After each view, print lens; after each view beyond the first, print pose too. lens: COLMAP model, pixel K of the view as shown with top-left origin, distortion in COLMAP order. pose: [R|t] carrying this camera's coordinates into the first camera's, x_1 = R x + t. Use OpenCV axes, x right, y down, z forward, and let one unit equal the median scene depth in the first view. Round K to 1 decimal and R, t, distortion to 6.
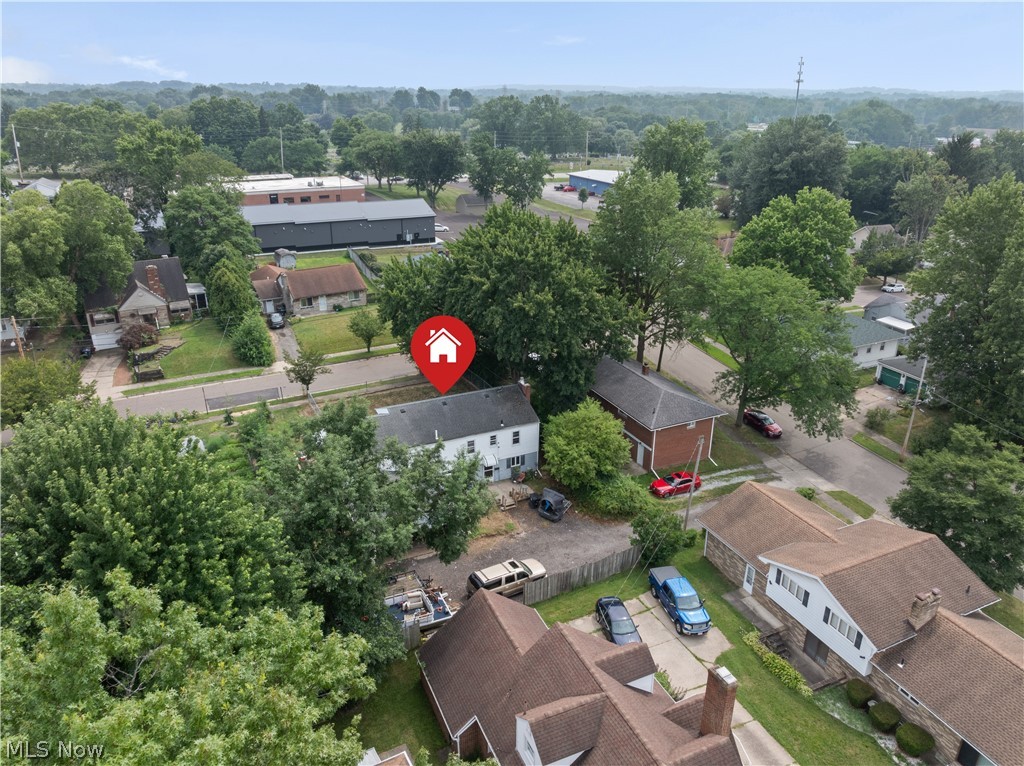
lens RADIAL K [[720.0, 0, 512.0], [0, 720.0, 383.0], [0, 0, 1]] dist [-0.024595, -0.009340]
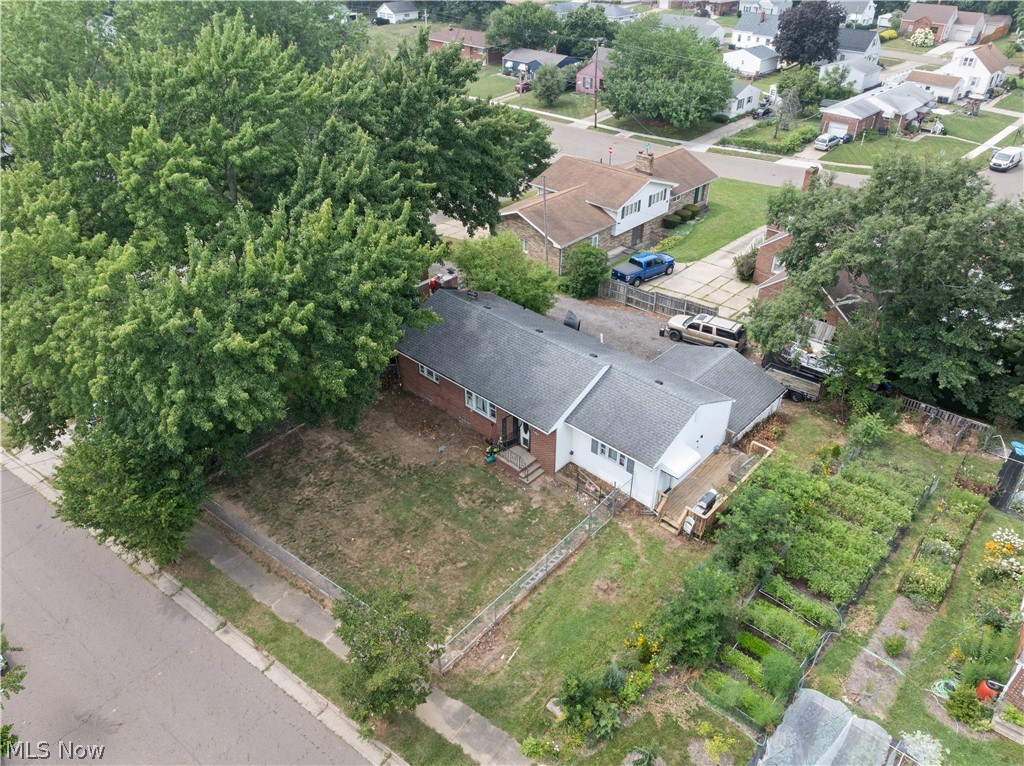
lens RADIAL K [[720.0, 0, 512.0], [0, 720.0, 383.0], [0, 0, 1]] dist [-0.024595, -0.009340]
pose [[-0.365413, -0.533843, 0.762552, -0.513772], [0.352714, 0.678708, 0.644165, -0.312073], [-0.861433, 0.504349, -0.059715, 0.949227]]
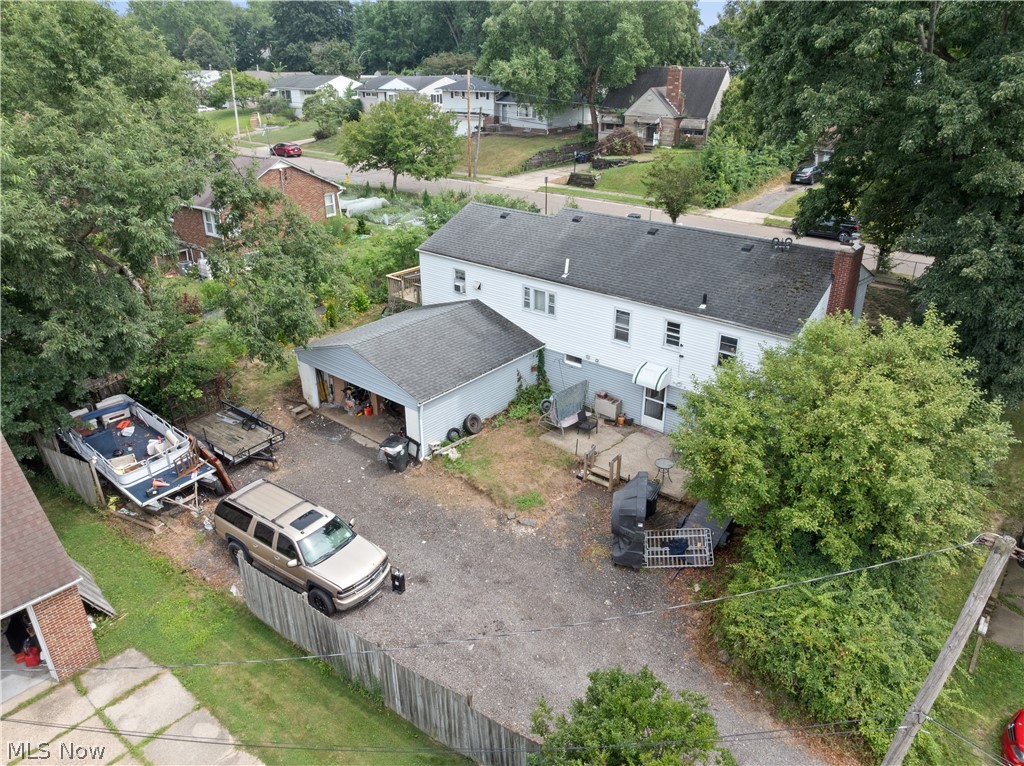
lens RADIAL K [[720.0, 0, 512.0], [0, 720.0, 383.0], [0, 0, 1]] dist [-0.024595, -0.009340]
pose [[0.415324, 0.377647, -0.827580, 0.253550], [-0.343333, 0.907546, 0.241834, 0.032022], [0.842394, 0.183696, 0.506584, 0.622607]]
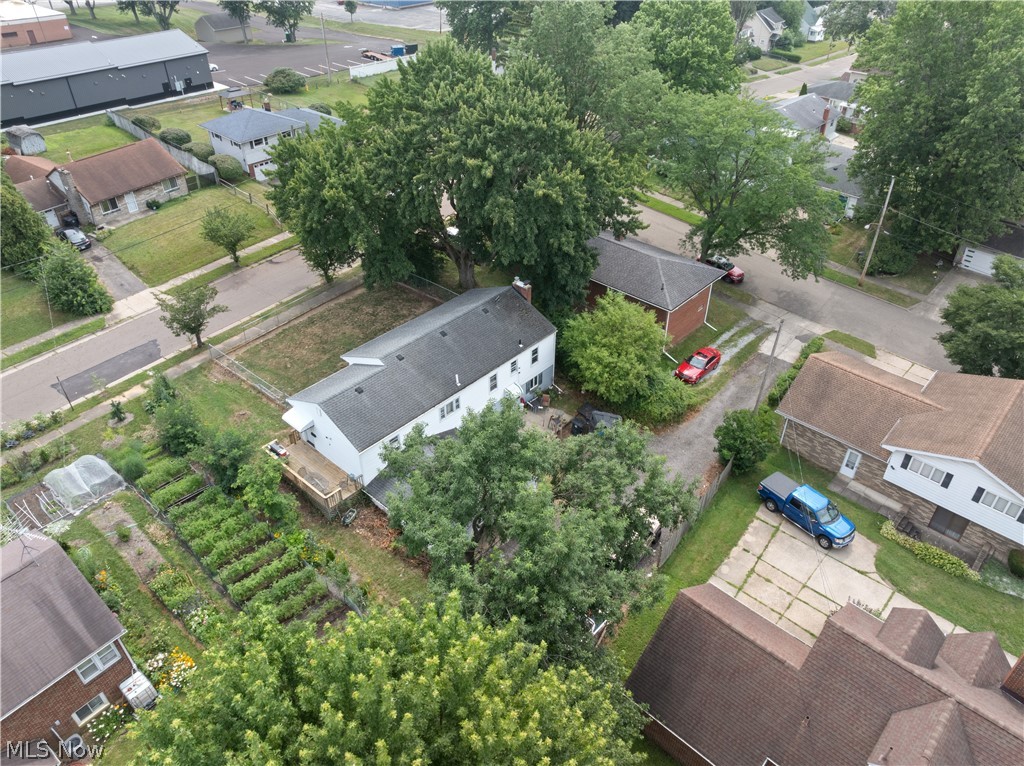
lens RADIAL K [[720.0, 0, 512.0], [0, 720.0, 383.0], [0, 0, 1]] dist [-0.024595, -0.009340]
pose [[0.923145, -0.232854, 0.305913, -0.240076], [0.150929, 0.951331, 0.268680, -0.102094], [-0.353588, -0.201859, 0.913361, 0.234634]]
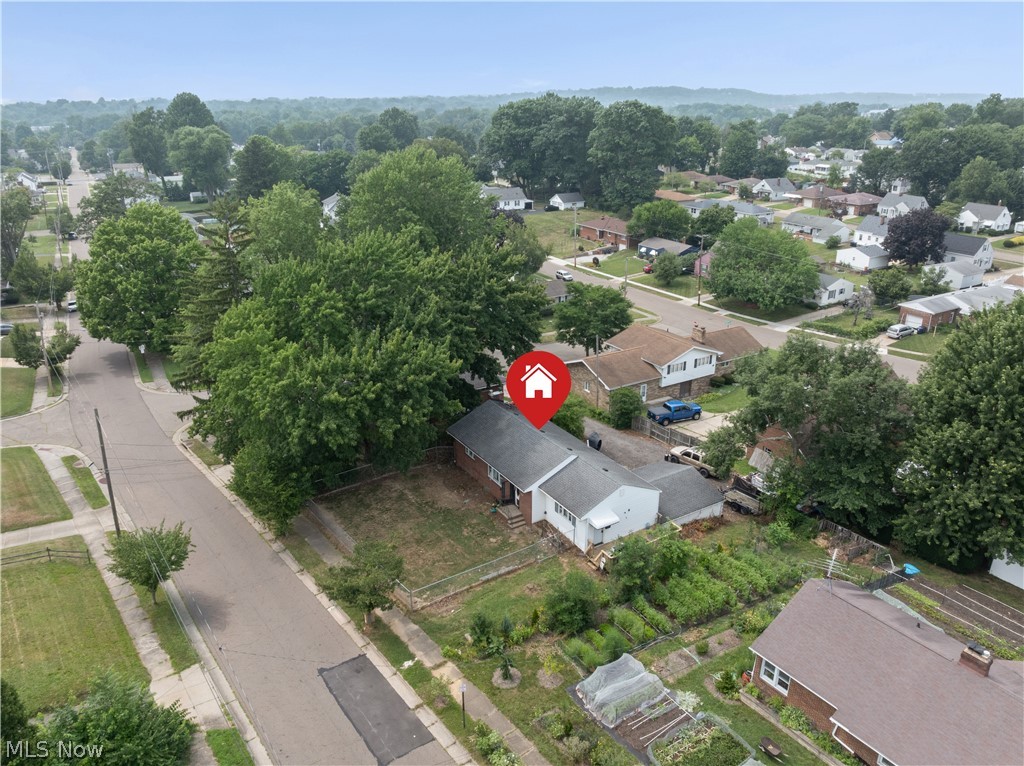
lens RADIAL K [[727.2, 0, 512.0], [0, 727.2, 383.0], [0, 0, 1]] dist [-0.011625, -0.003990]
pose [[-0.107890, -0.377468, 0.919716, -0.816058], [0.378311, 0.839929, 0.389101, -0.356324], [-0.919370, 0.389919, 0.052180, 0.844034]]
